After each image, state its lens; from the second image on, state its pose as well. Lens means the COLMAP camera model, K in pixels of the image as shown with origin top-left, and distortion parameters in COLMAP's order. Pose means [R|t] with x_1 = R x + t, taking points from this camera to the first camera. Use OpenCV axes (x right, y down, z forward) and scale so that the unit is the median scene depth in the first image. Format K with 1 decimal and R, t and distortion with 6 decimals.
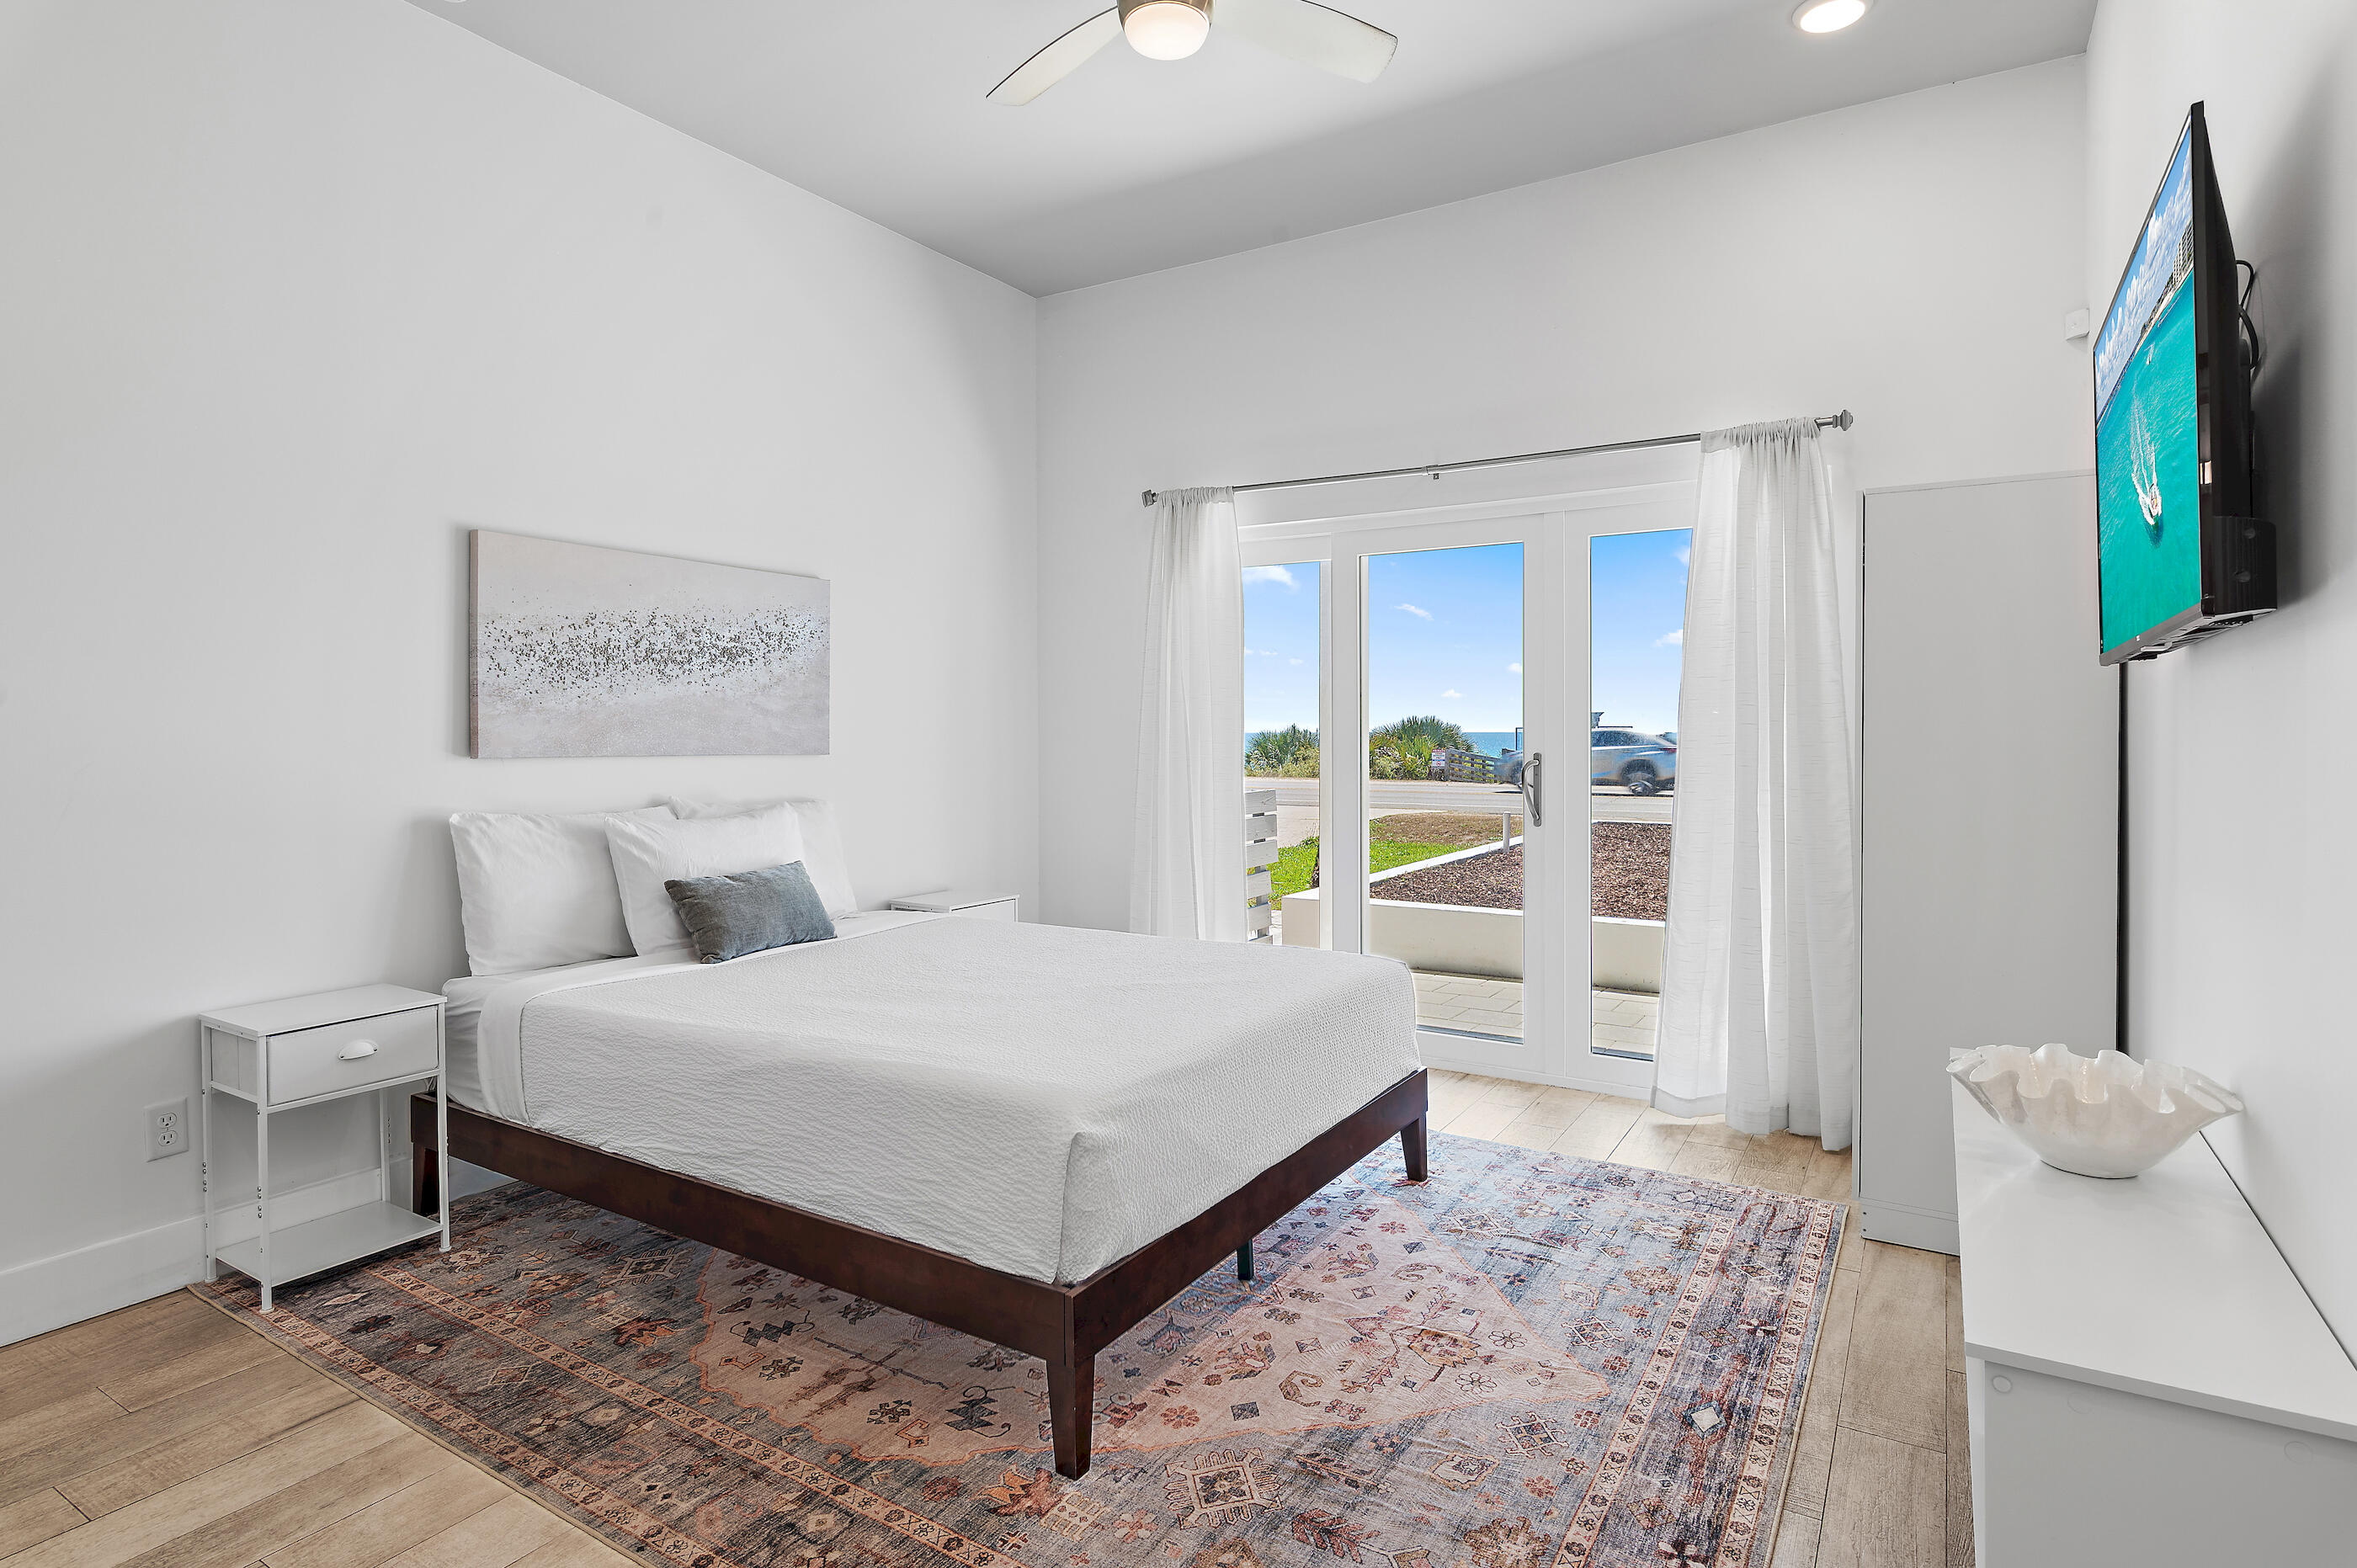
lens RADIAL K [[1212.2, 0, 1184.4], [0, 1212.2, 727.8], [0, 0, 1]] dist [-0.000635, -0.000291]
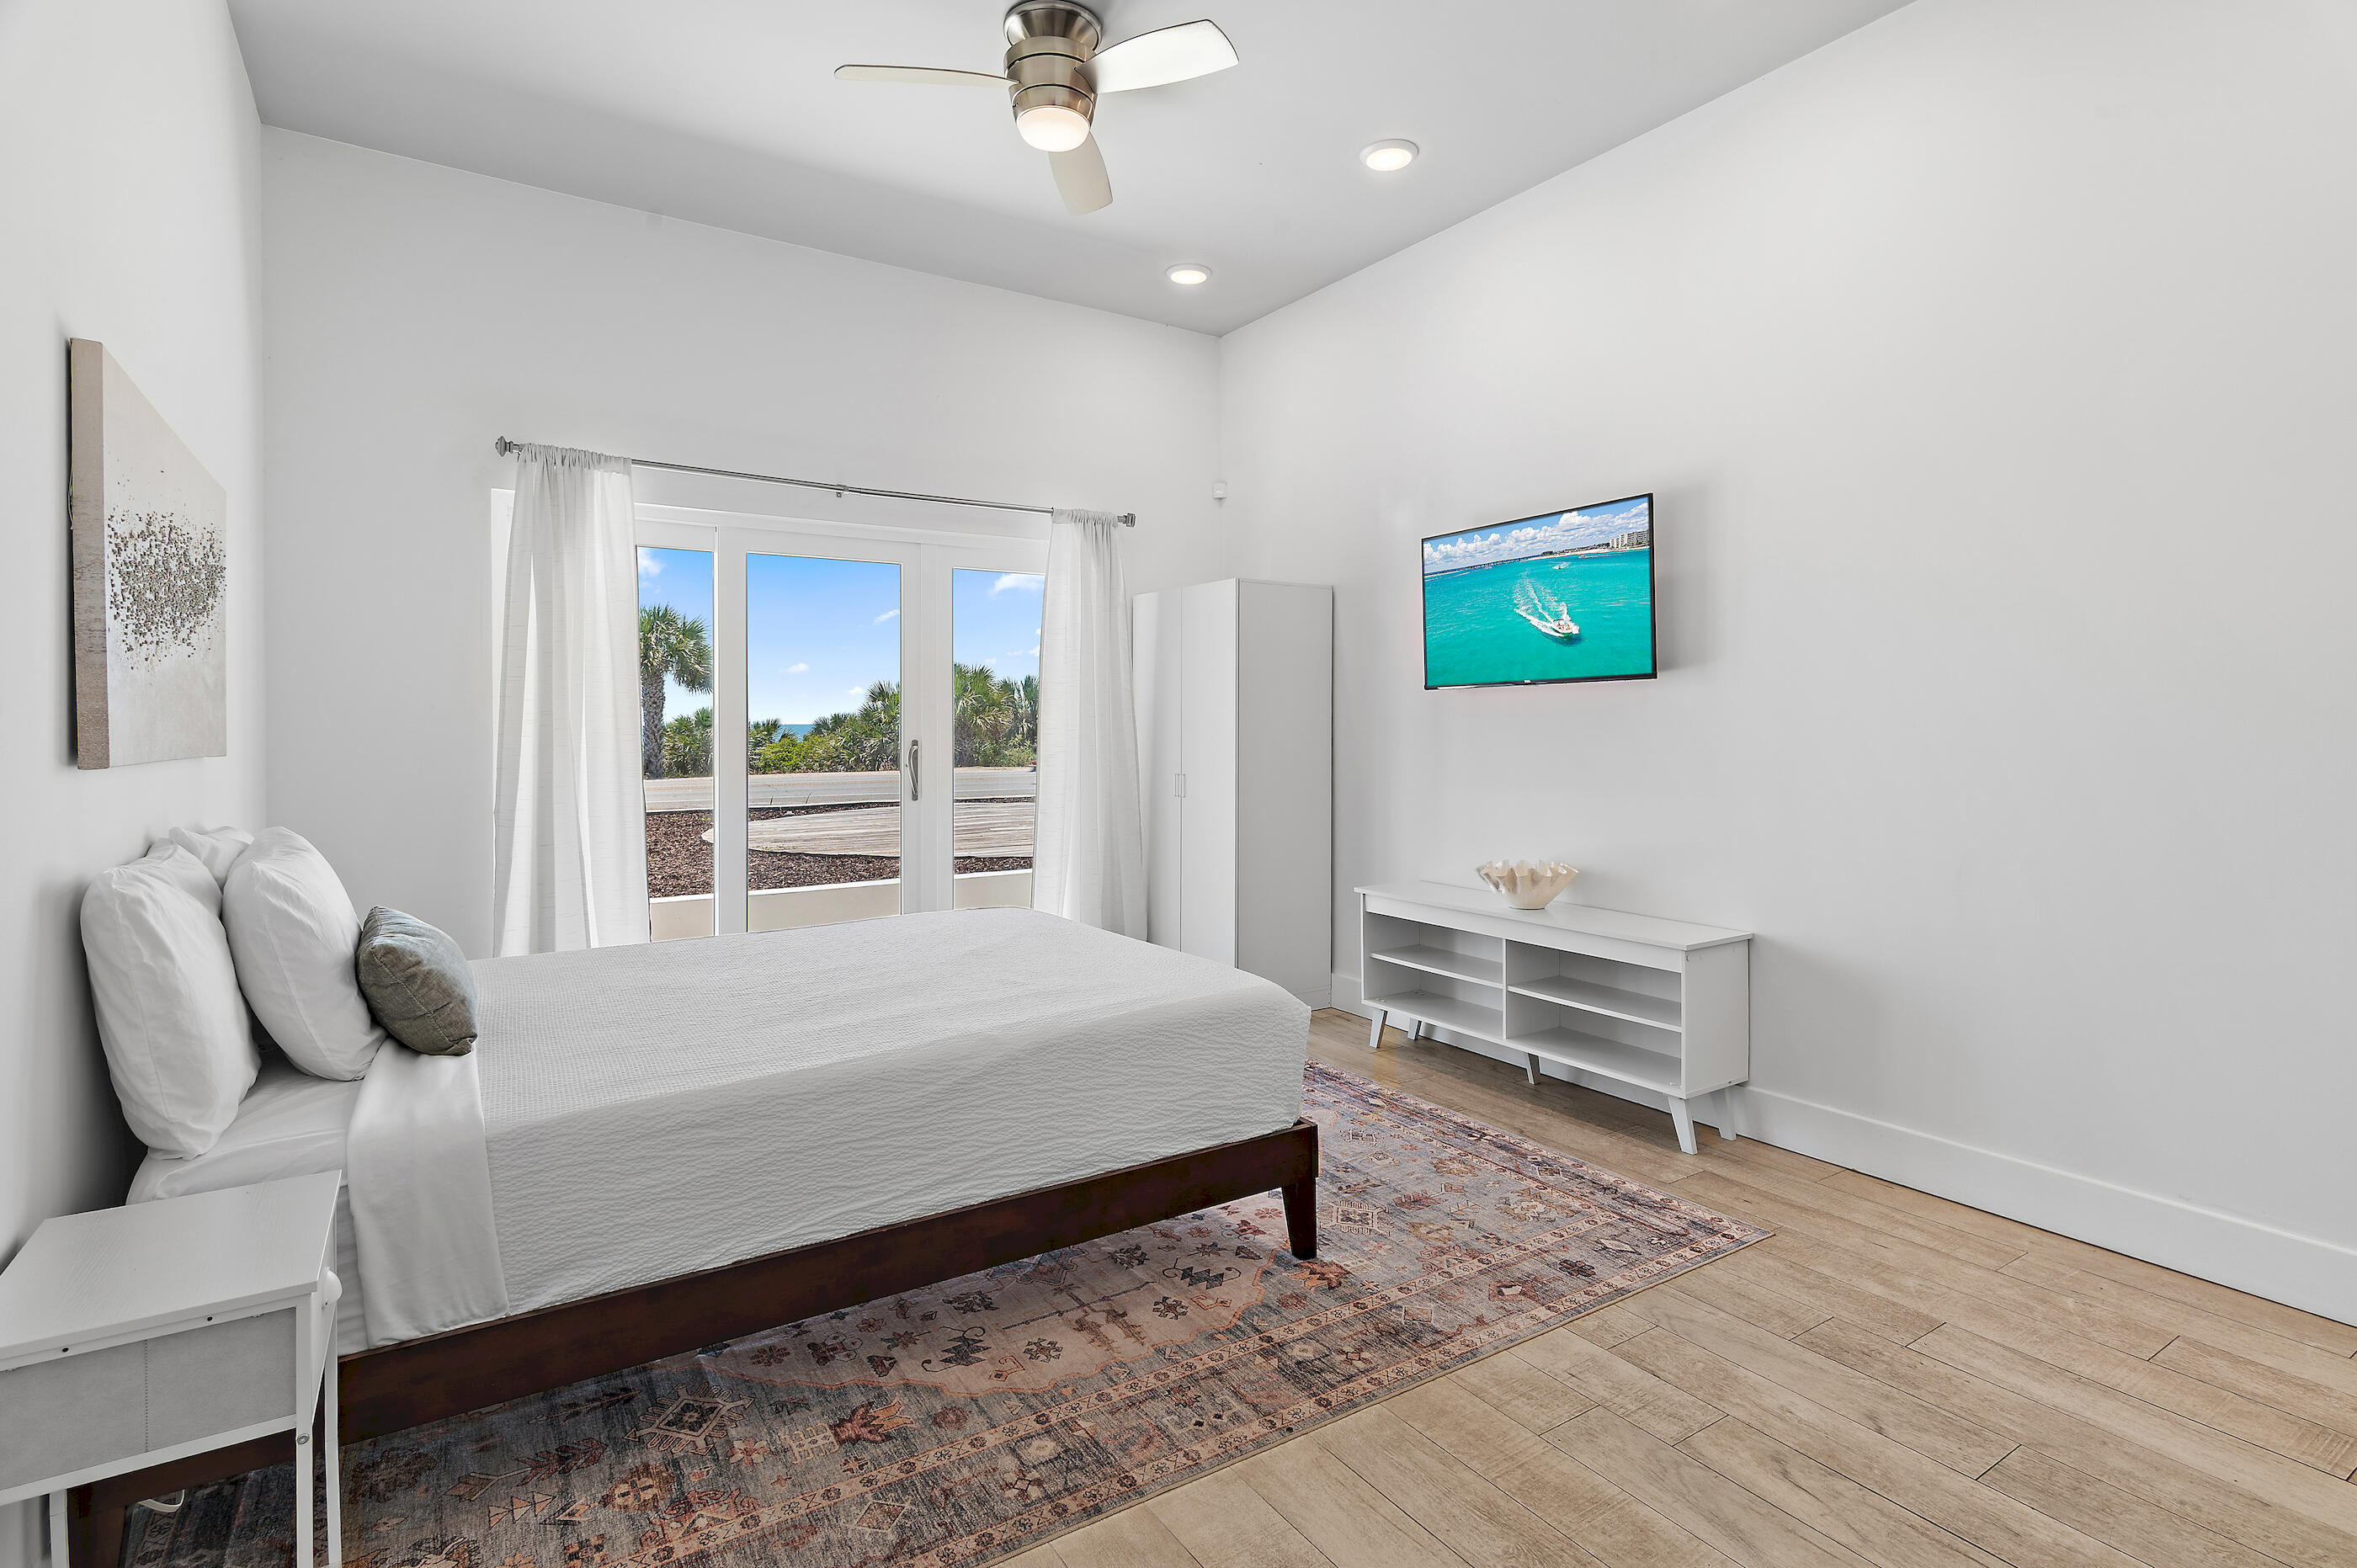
lens RADIAL K [[1146.2, 0, 1175.6], [0, 1146.2, 724.4], [0, 0, 1]] dist [-0.000493, 0.000872]
pose [[0.437512, -0.001753, 0.899211, -1.160862], [-0.002367, 0.999992, 0.003101, 0.001237], [-0.899209, -0.003486, 0.437505, 0.488312]]
